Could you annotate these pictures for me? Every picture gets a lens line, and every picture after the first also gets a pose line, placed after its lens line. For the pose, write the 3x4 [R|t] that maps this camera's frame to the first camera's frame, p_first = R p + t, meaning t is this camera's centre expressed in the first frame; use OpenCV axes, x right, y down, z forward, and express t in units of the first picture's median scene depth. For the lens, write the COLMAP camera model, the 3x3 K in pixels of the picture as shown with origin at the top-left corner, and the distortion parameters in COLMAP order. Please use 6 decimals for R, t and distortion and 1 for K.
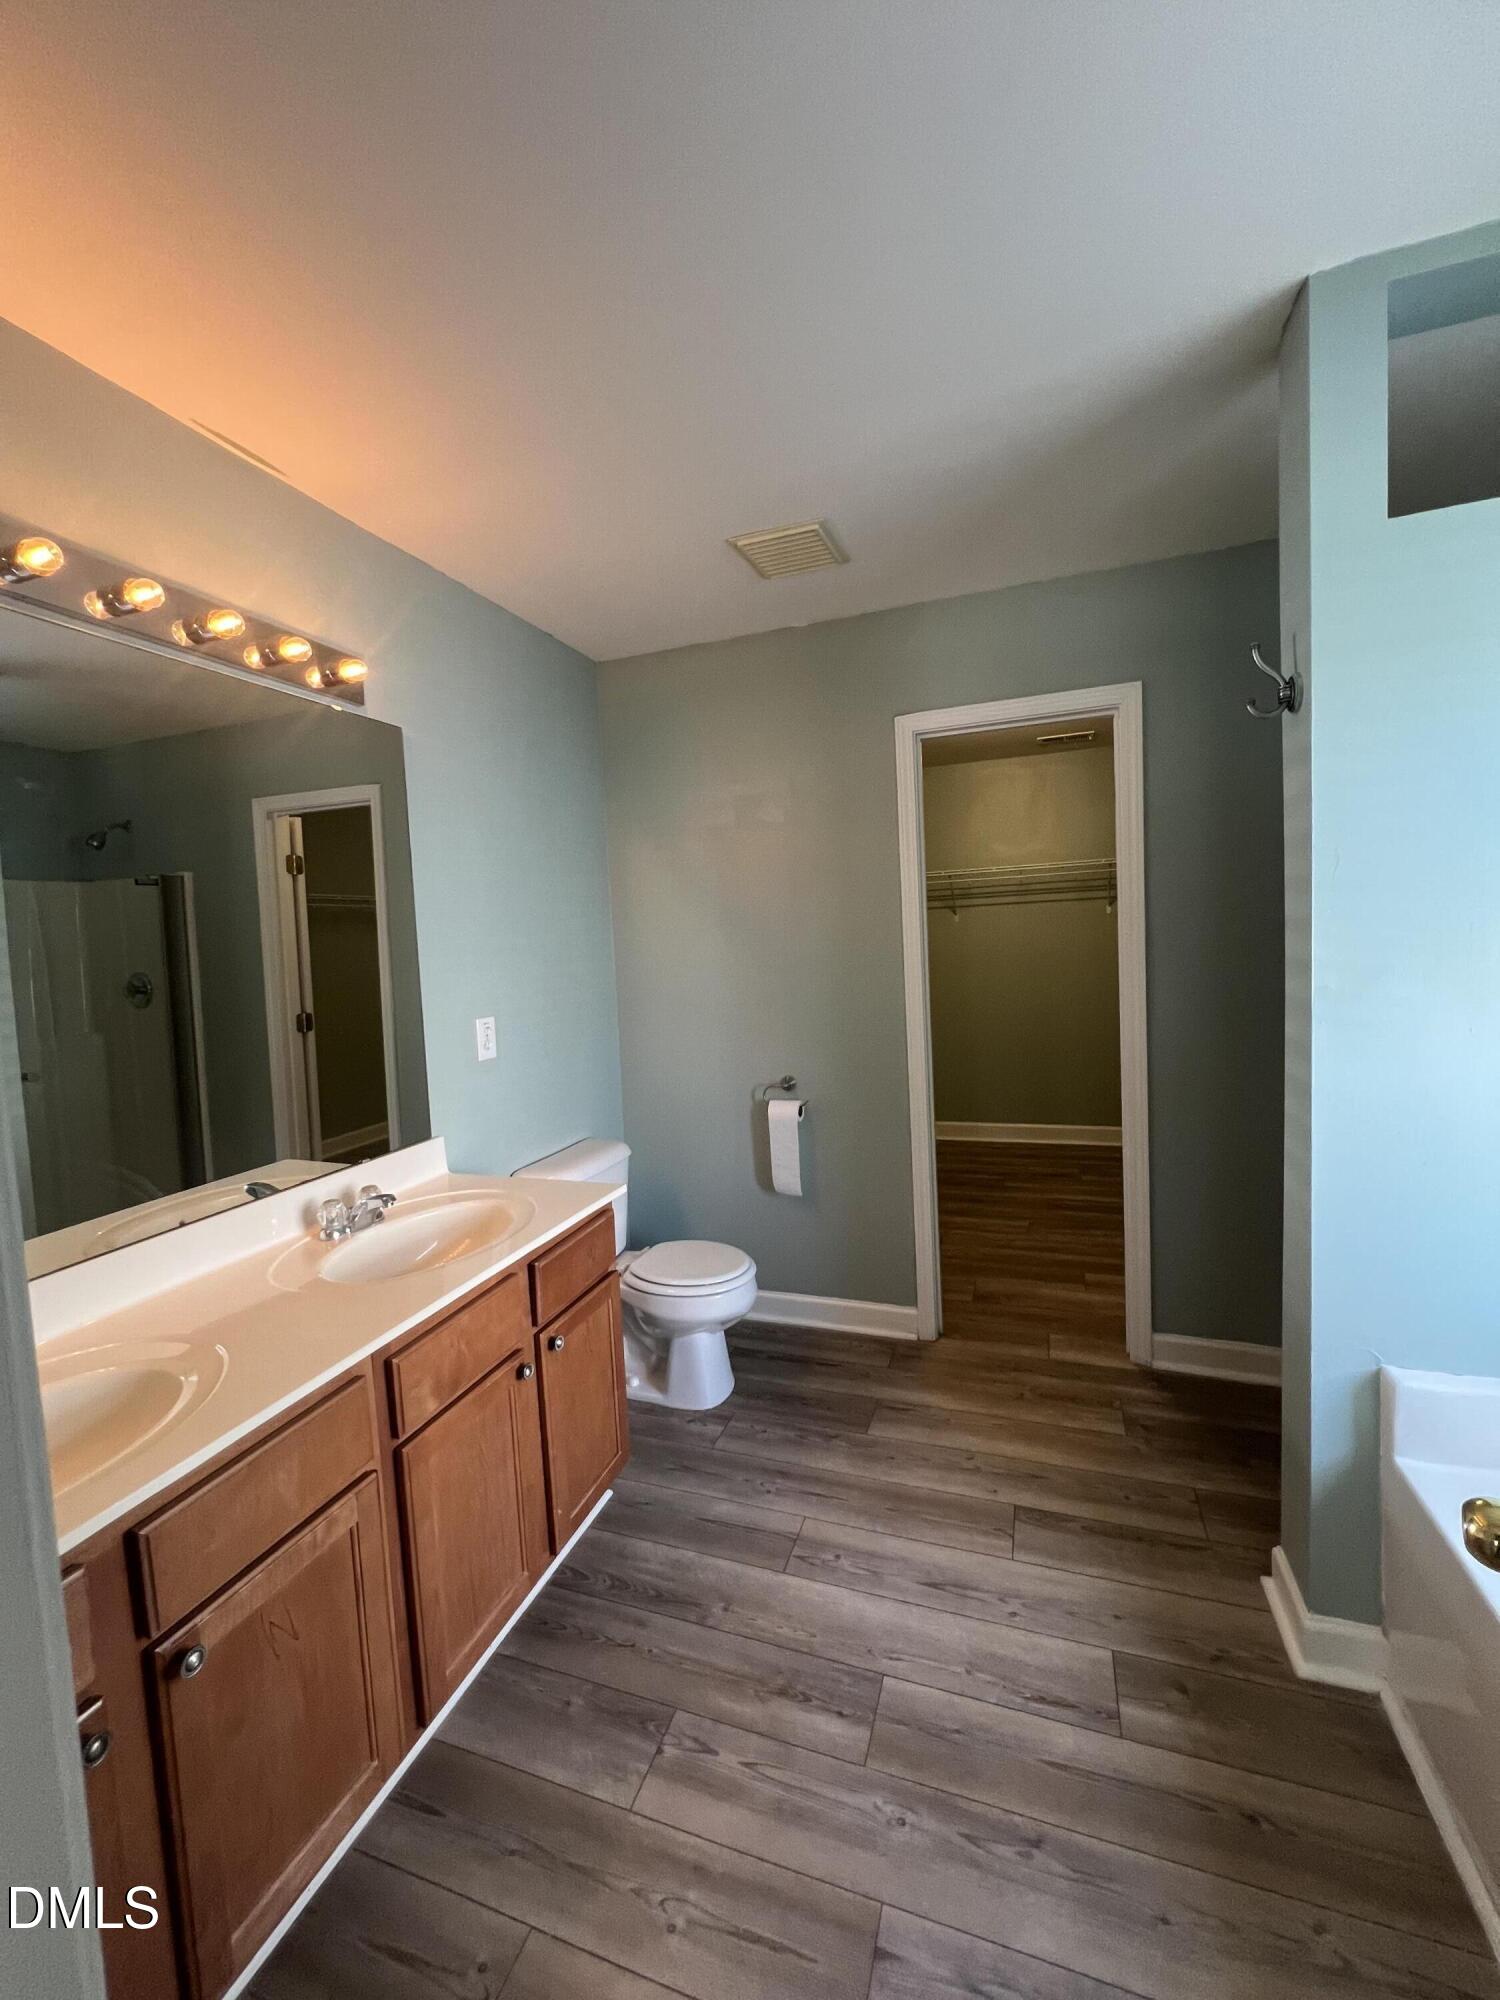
lens RADIAL K [[806.4, 0, 751.7], [0, 806.4, 1003.3], [0, 0, 1]] dist [-0.004395, 0.001253]
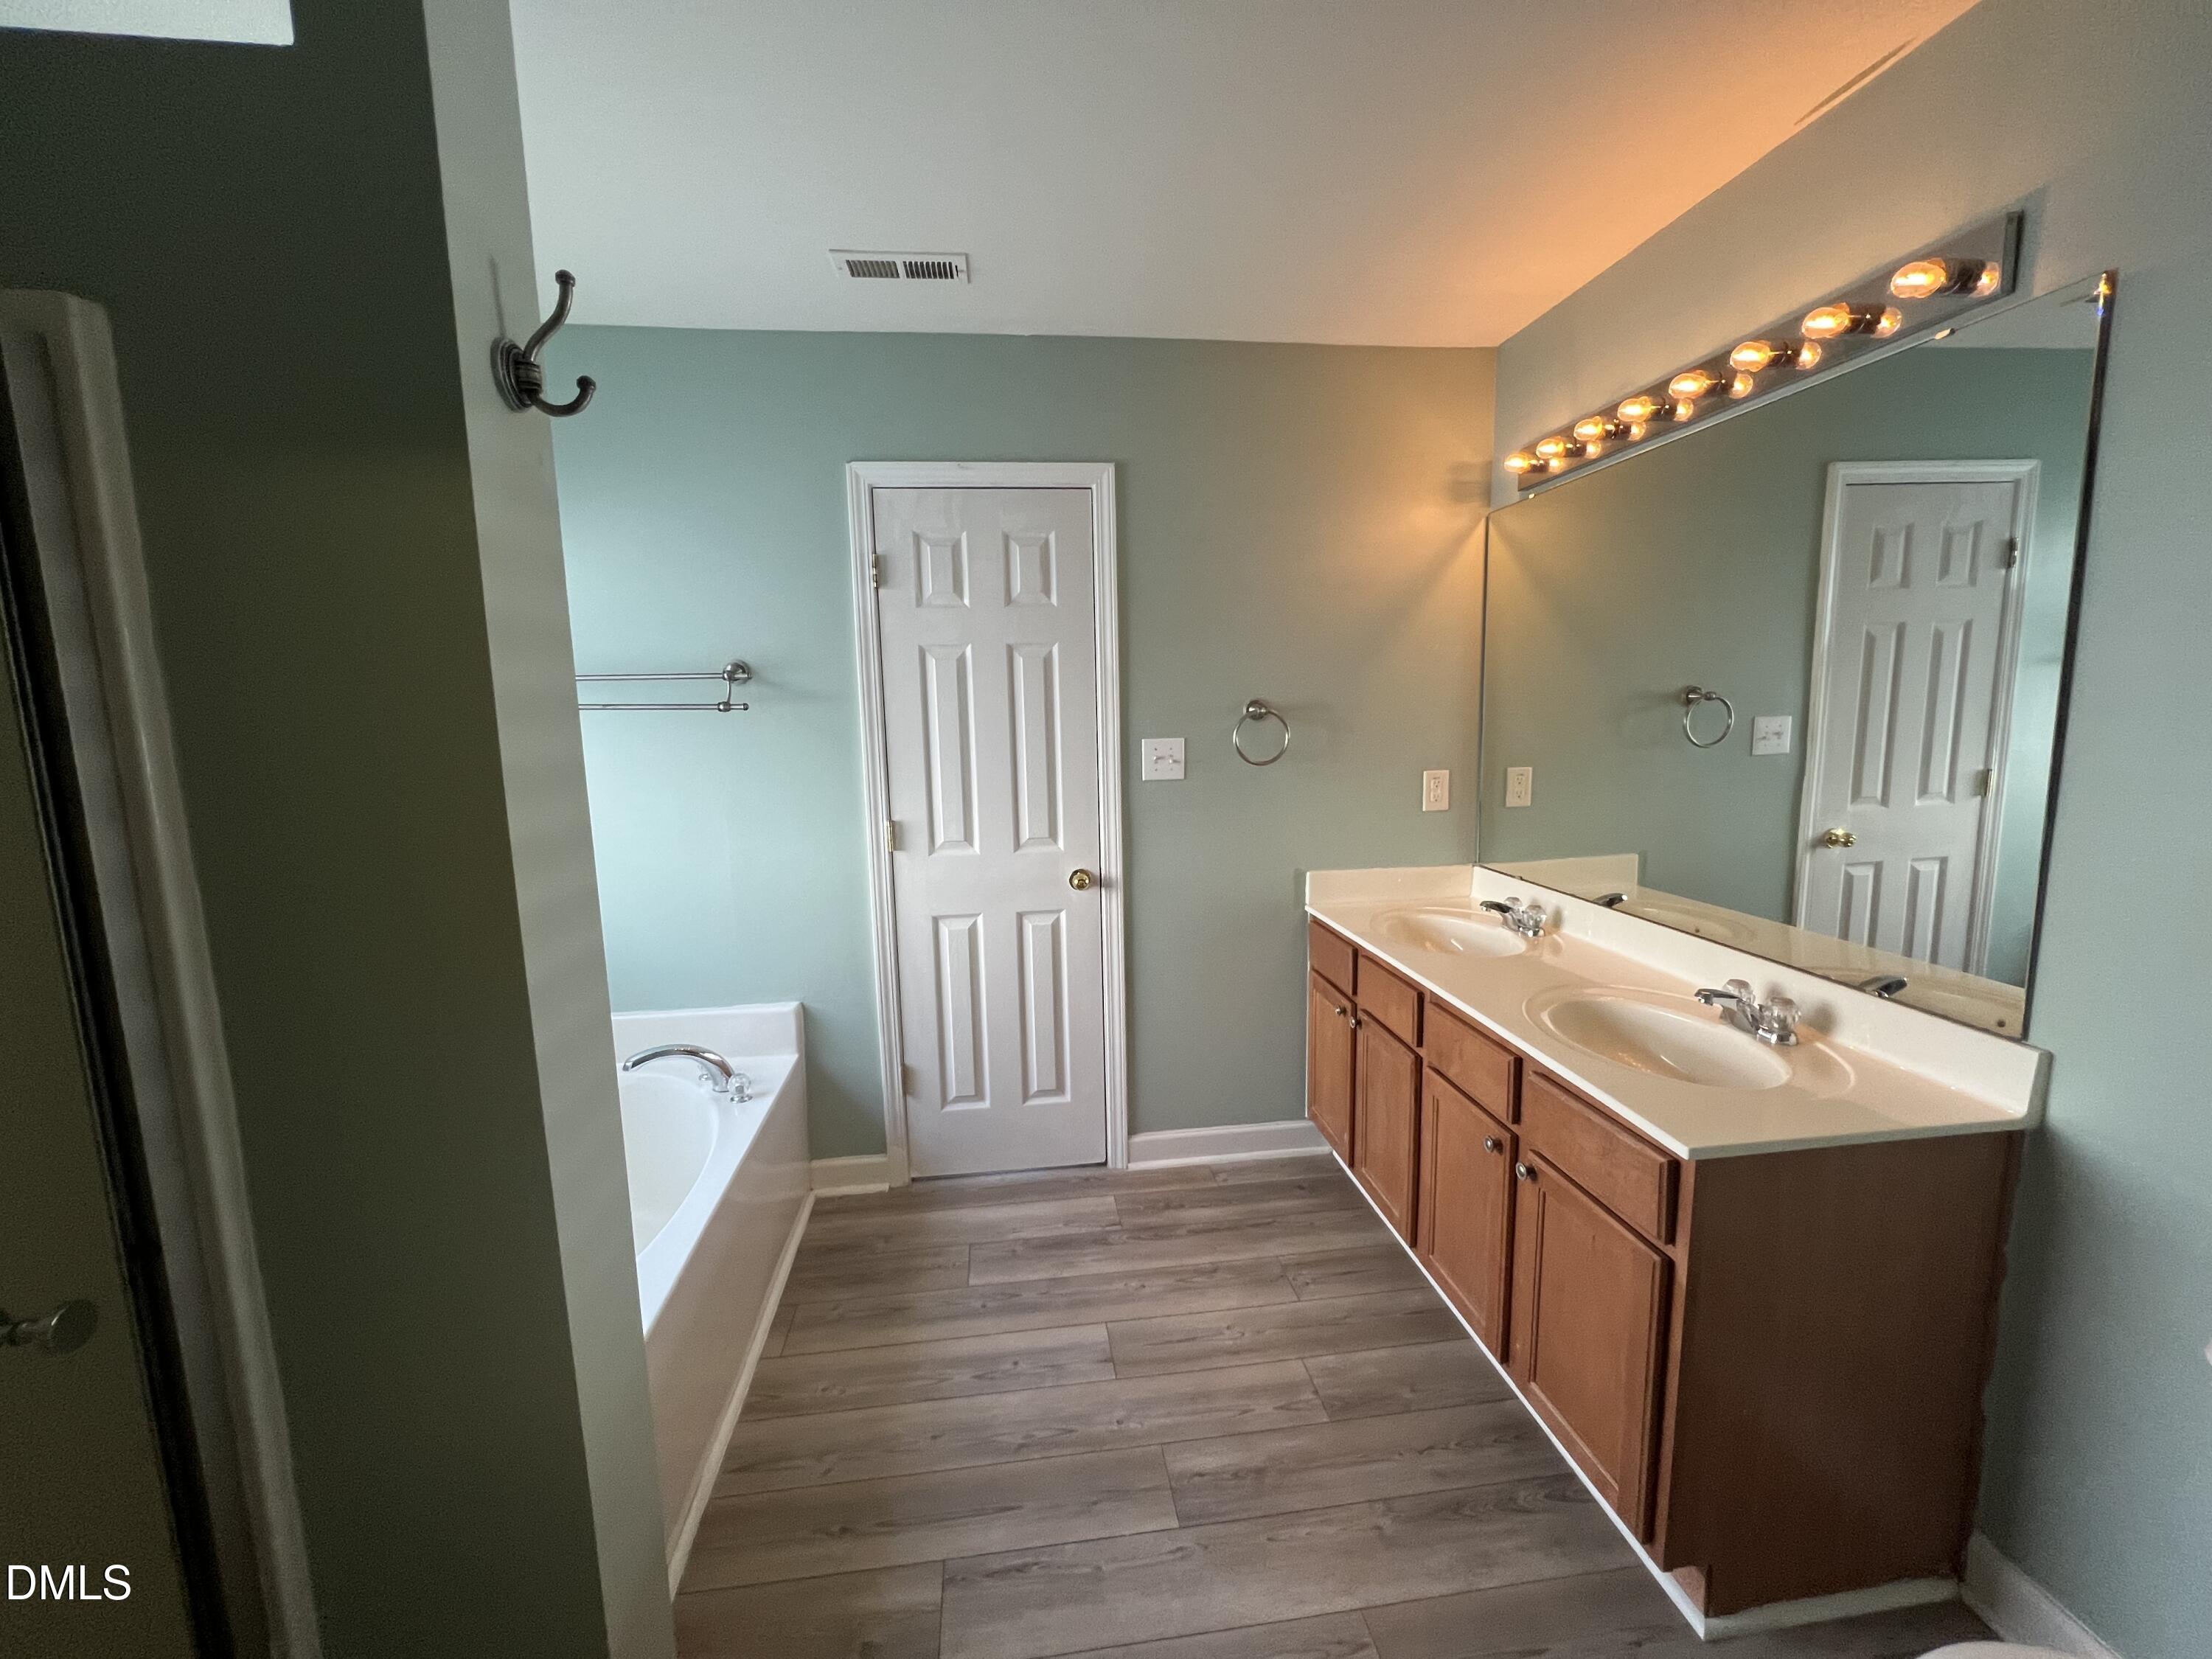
lens RADIAL K [[891.9, 0, 1107.4], [0, 891.9, 825.7], [0, 0, 1]] dist [-0.004395, 0.001253]
pose [[-0.890426, 0.130448, -0.436034, 0.615557], [0.031994, 0.973615, 0.225941, -0.202714], [0.454003, 0.187233, -0.871106, 1.803823]]
